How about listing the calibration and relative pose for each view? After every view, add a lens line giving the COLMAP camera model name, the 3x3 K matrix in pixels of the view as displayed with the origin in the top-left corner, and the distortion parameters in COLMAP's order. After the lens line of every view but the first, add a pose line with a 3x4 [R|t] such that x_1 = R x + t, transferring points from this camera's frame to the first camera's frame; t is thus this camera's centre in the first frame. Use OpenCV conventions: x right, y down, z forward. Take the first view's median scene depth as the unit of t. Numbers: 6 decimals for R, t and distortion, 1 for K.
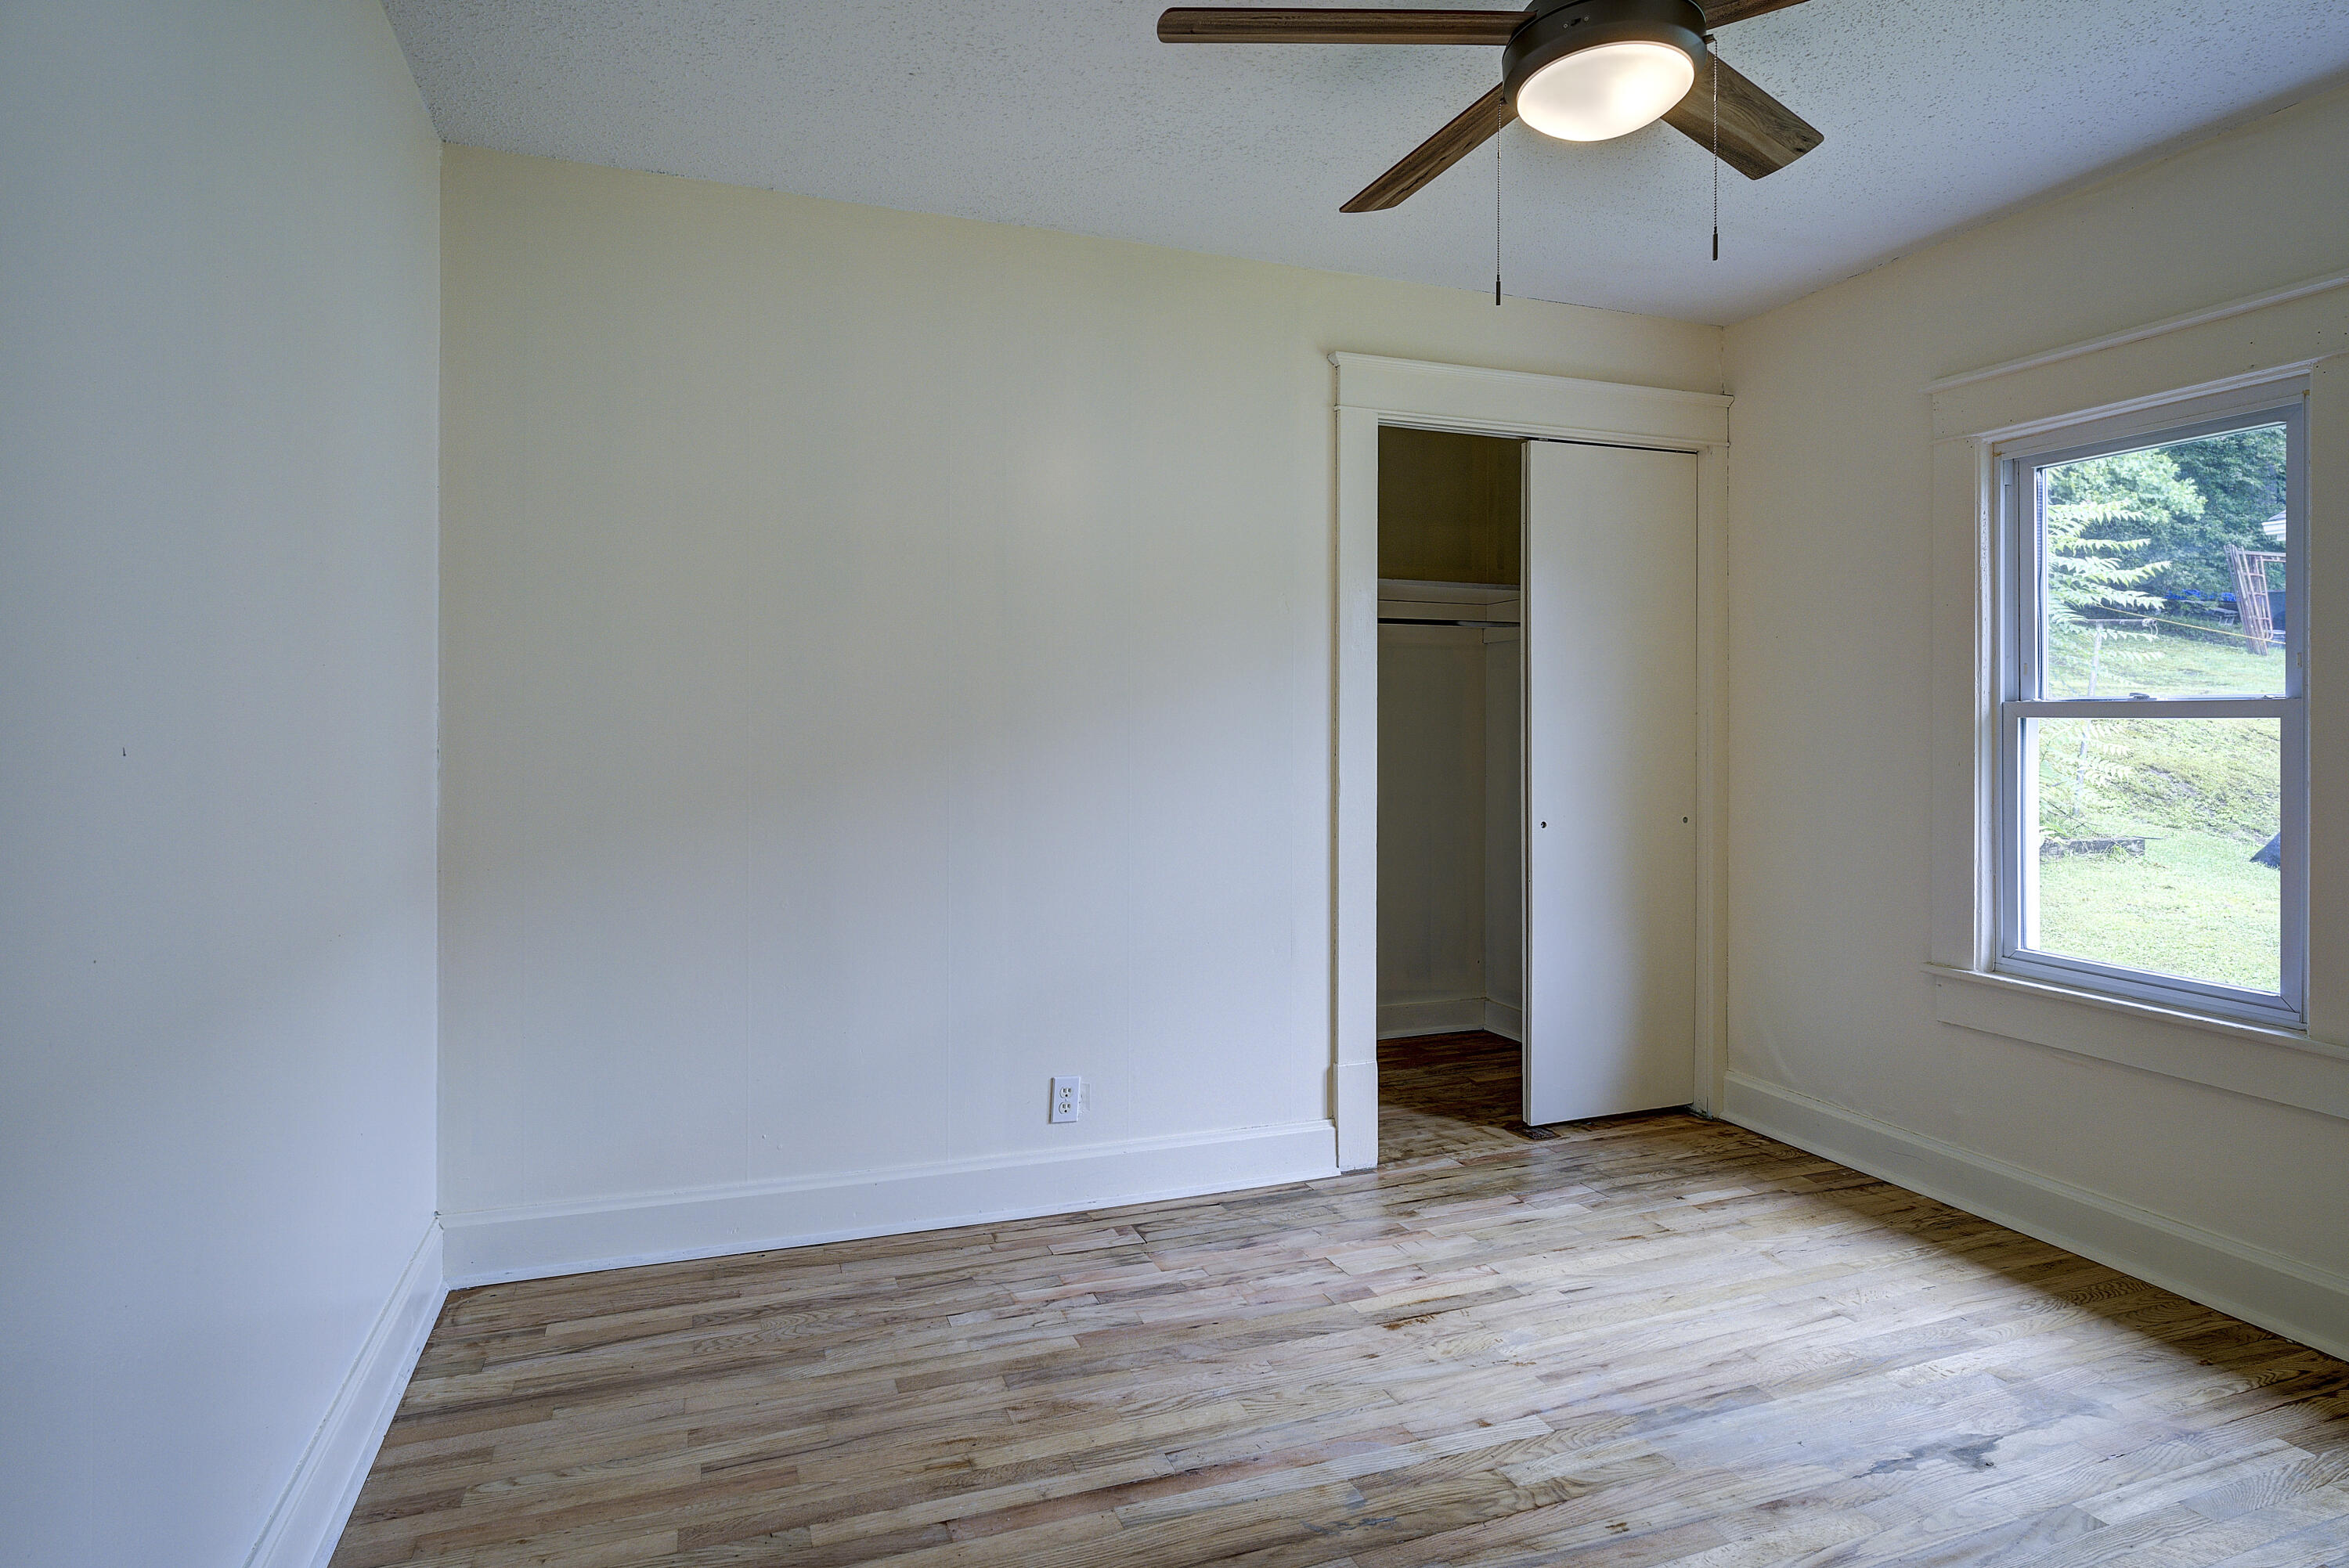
lens RADIAL K [[1289.1, 0, 1181.8], [0, 1289.1, 741.5], [0, 0, 1]] dist [-0.002371, 0.001799]
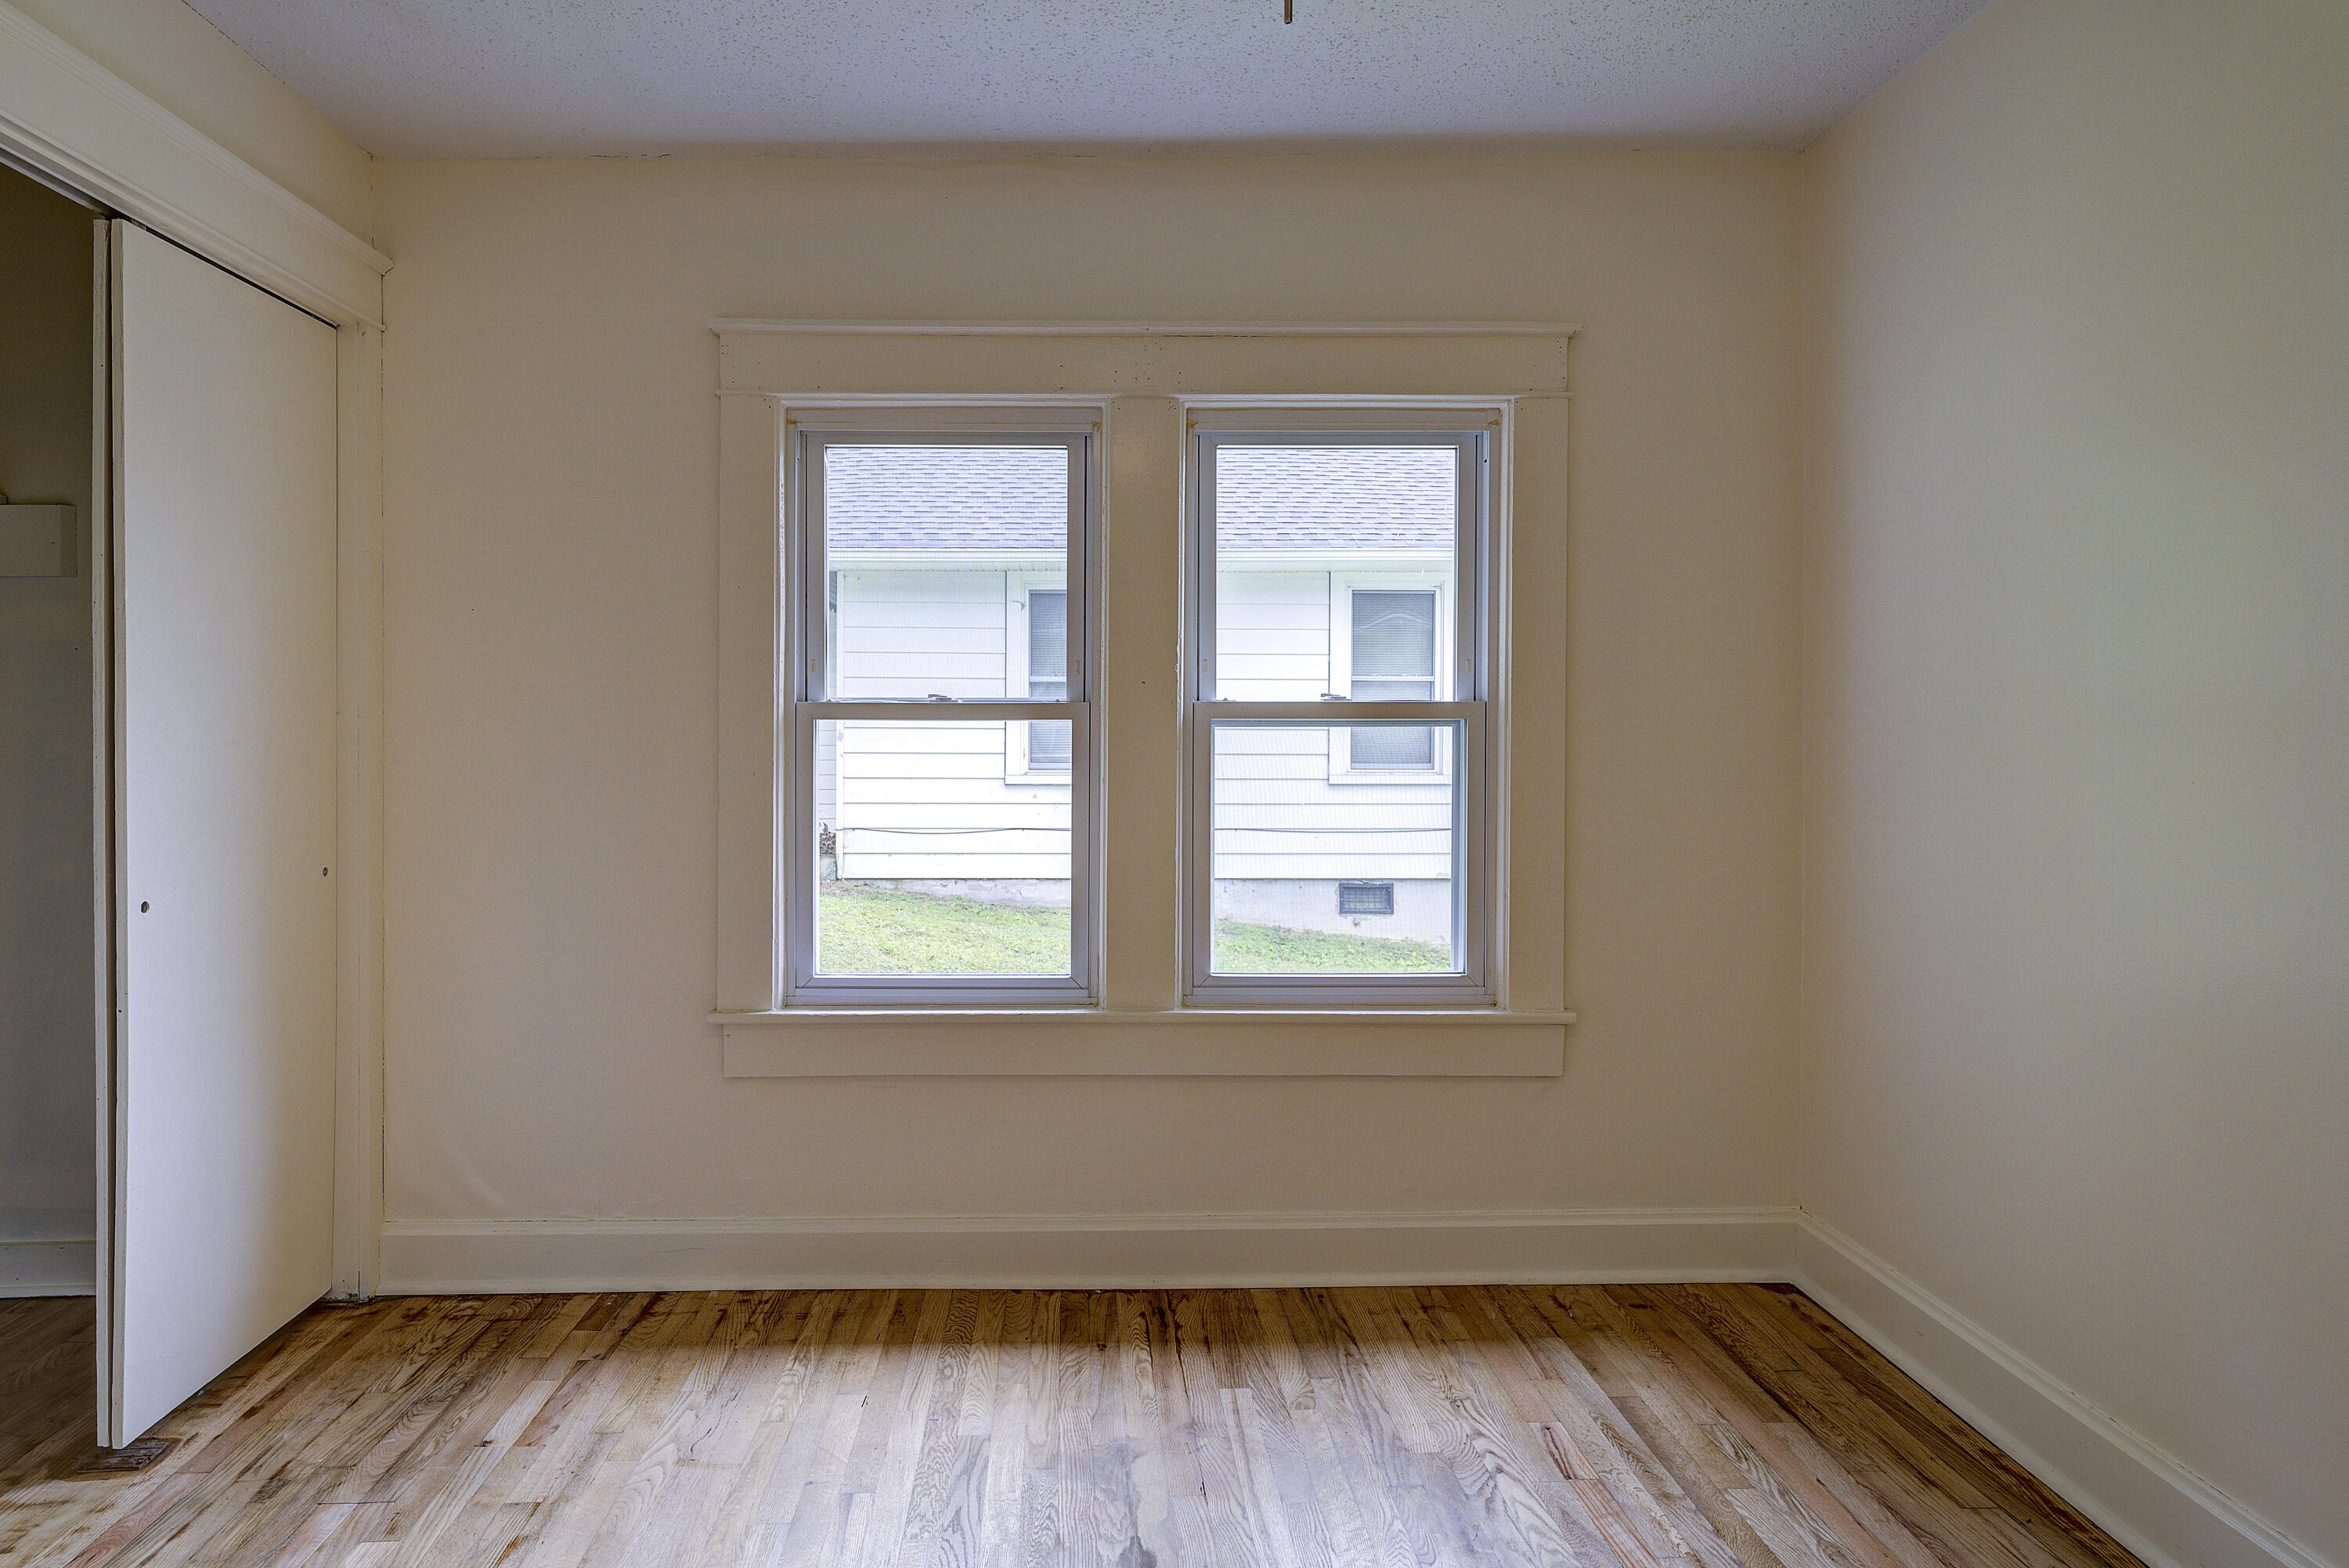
lens RADIAL K [[1313.9, 0, 1079.2], [0, 1313.9, 739.2], [0, 0, 1]] dist [0.001649, 0.000694]
pose [[0.340397, -0.011087, 0.940216, -0.165361], [0.016938, 0.999841, 0.005658, -0.007452], [-0.940129, 0.013999, 0.340530, 0.559589]]
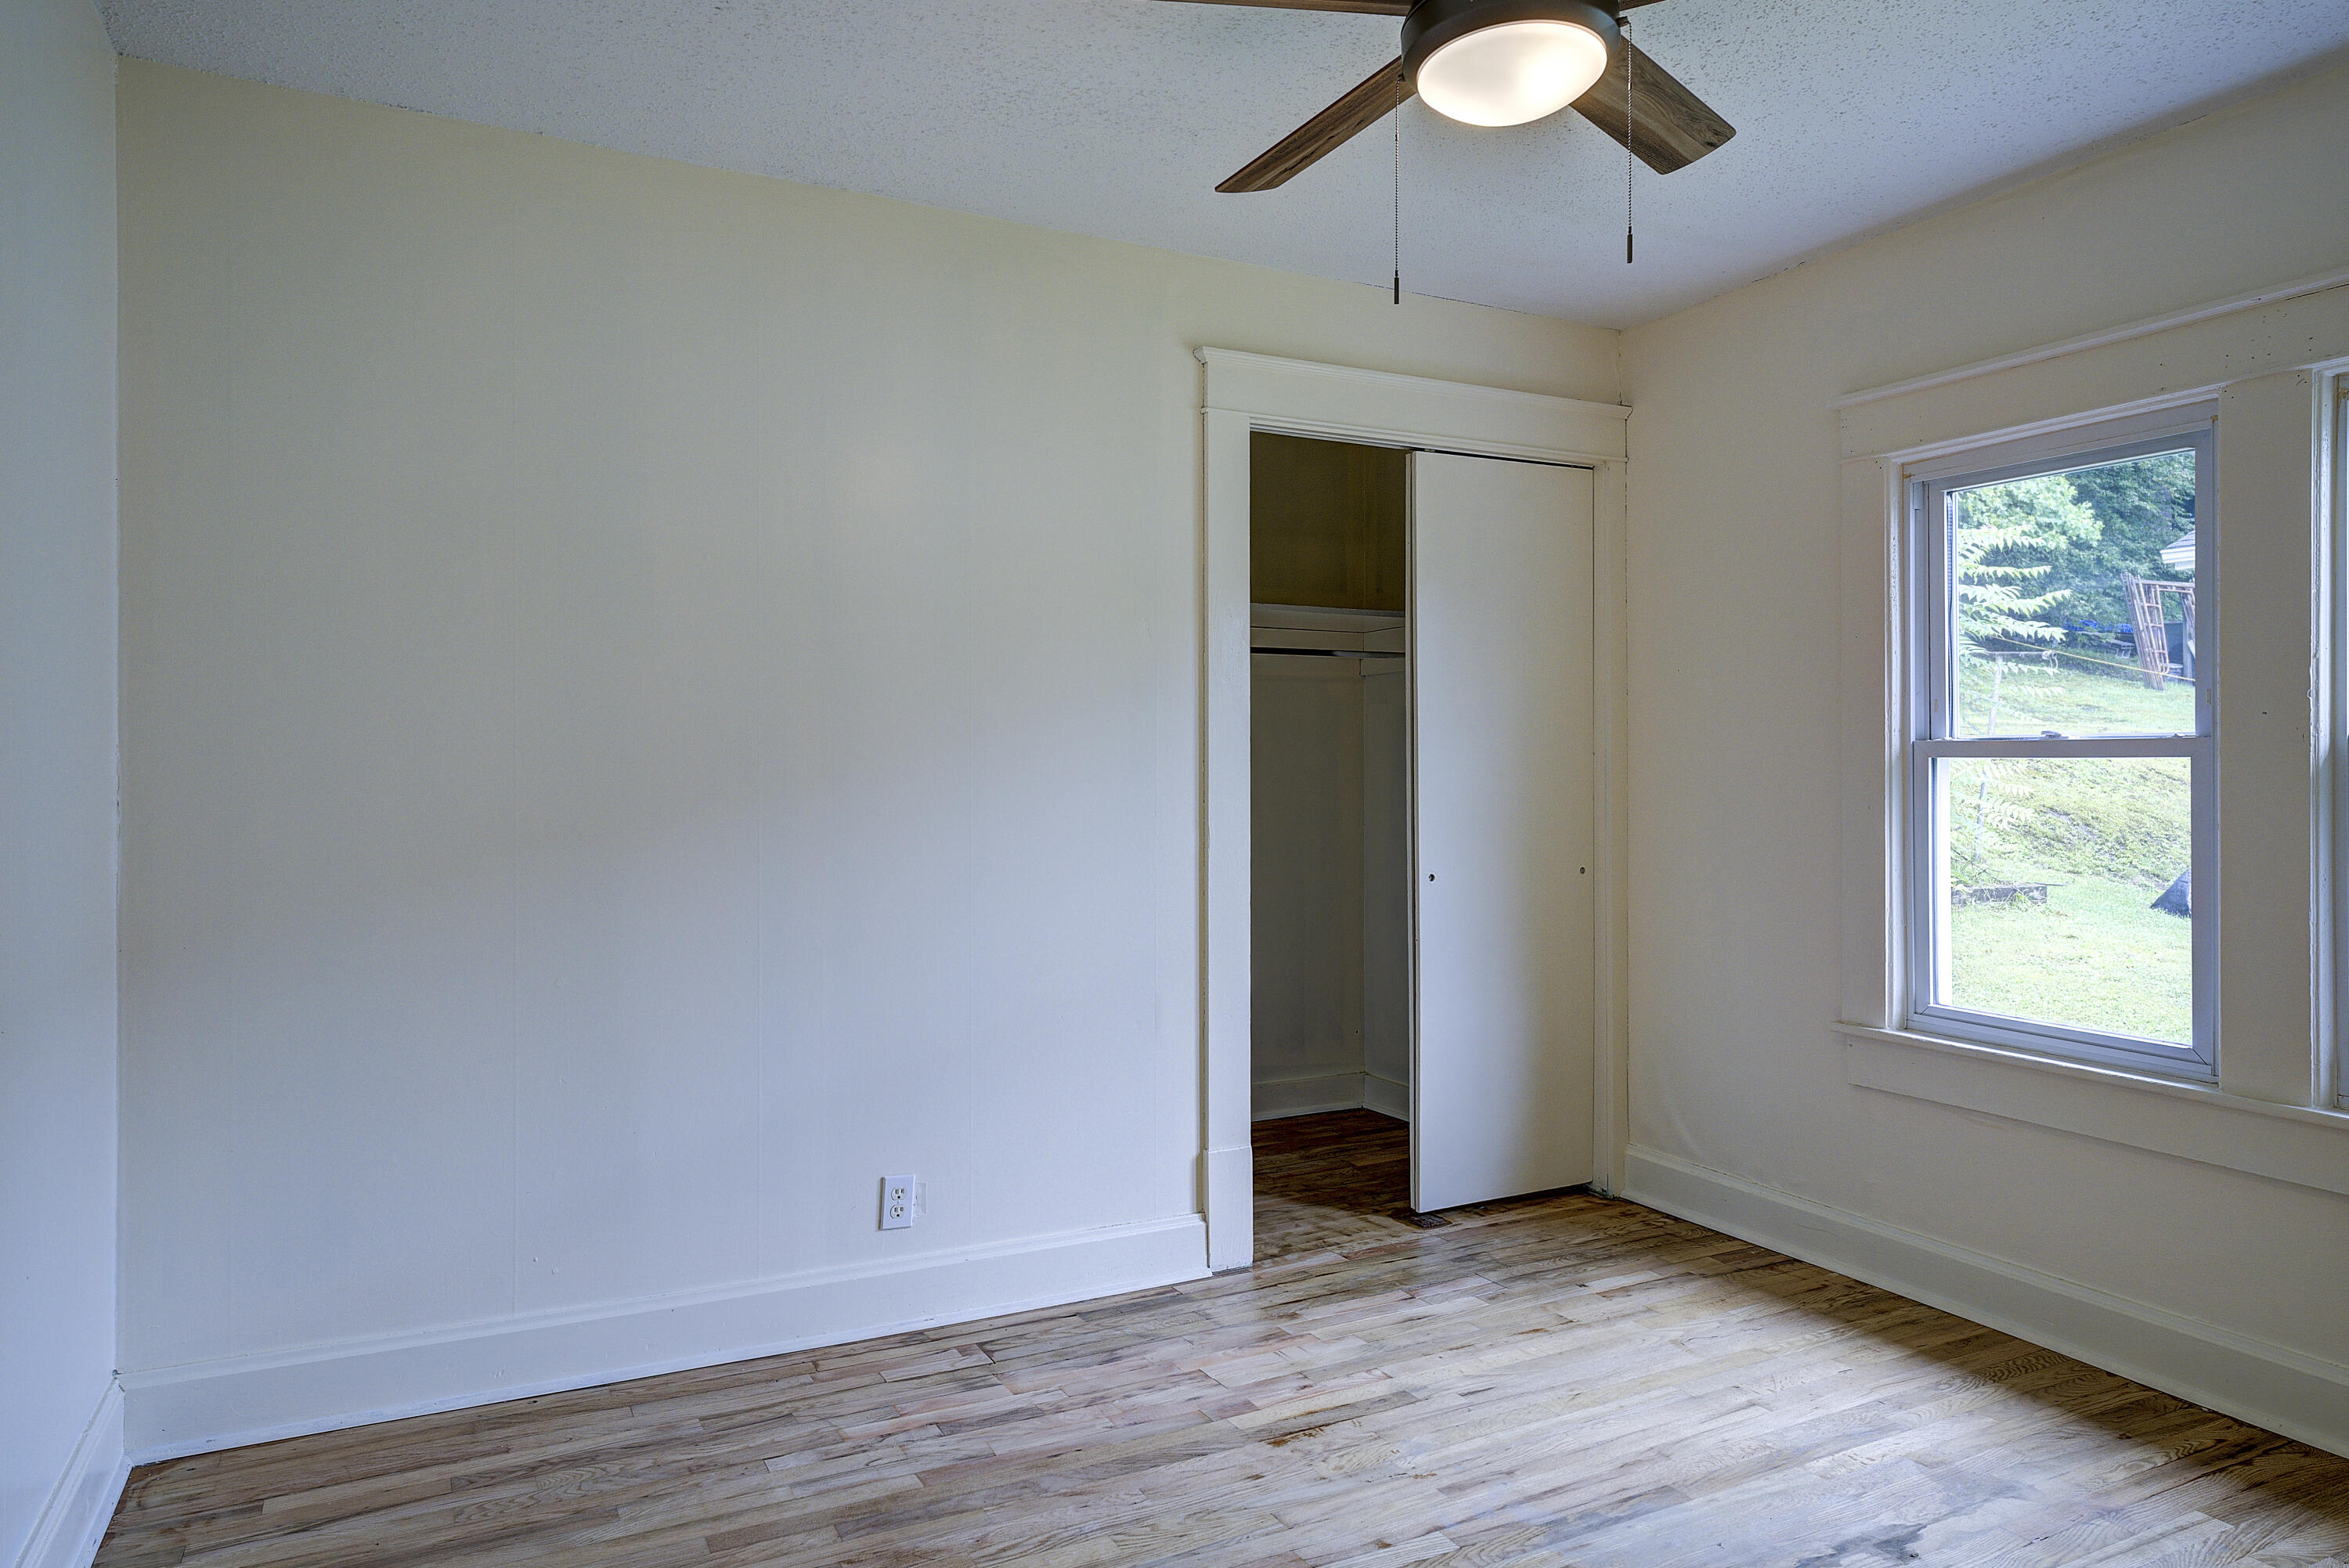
lens RADIAL K [[1477.9, 0, 1174.5], [0, 1477.9, 784.0], [0, 0, 1]] dist [0.010279, 0.000855]
pose [[0.993569, -0.004650, 0.113135, -0.019761], [0.004827, 0.999988, -0.001295, -0.000581], [-0.113128, 0.001832, 0.993579, -0.009953]]
